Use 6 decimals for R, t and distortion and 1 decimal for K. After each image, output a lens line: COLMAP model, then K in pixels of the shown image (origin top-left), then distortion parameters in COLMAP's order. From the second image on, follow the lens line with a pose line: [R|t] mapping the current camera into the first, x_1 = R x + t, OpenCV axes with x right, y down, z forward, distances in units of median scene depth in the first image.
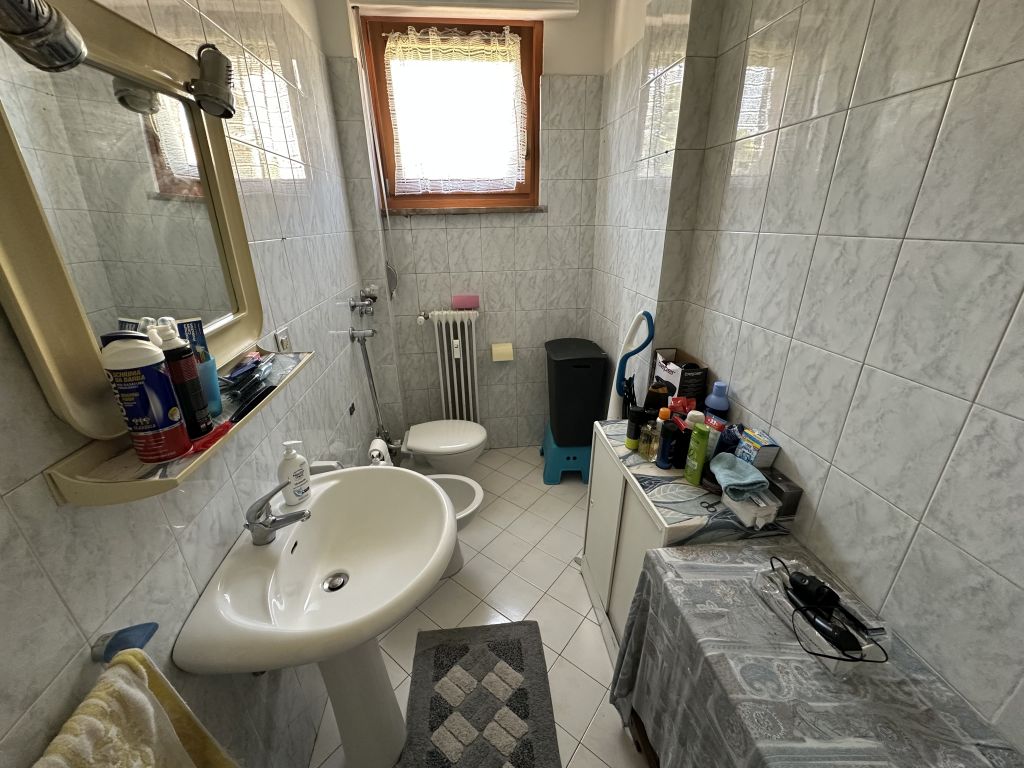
lens RADIAL K [[406.8, 0, 513.0], [0, 406.8, 384.2], [0, 0, 1]] dist [-0.001045, 0.000153]
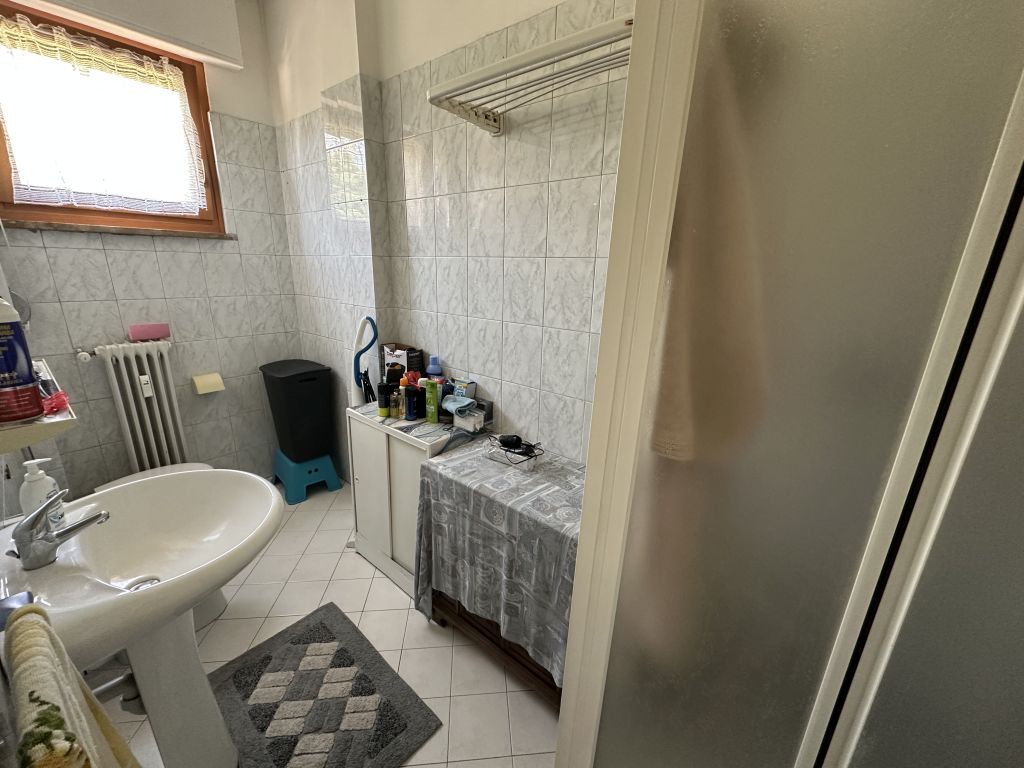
lens RADIAL K [[406.8, 0, 509.9], [0, 406.8, 384.7], [0, 0, 1]] dist [-0.001045, 0.000153]
pose [[0.724611, -0.158308, 0.670728, -0.274145], [0.225748, 0.974086, -0.013975, 0.167513], [-0.651135, 0.161542, 0.741571, -0.243512]]
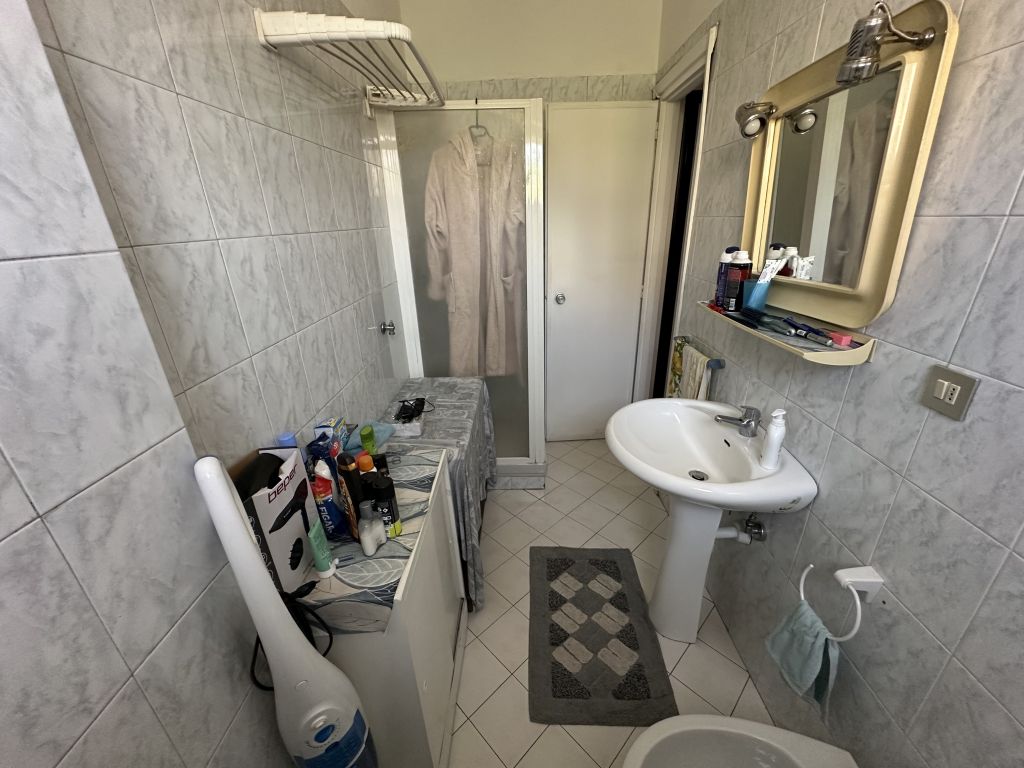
lens RADIAL K [[406.8, 0, 512.7], [0, 406.8, 383.9], [0, 0, 1]] dist [-0.001045, 0.000153]
pose [[-0.989270, -0.006970, 0.145934, -0.020061], [0.097134, 0.714756, 0.692595, -0.510968], [-0.109135, 0.699339, -0.706410, 1.303195]]
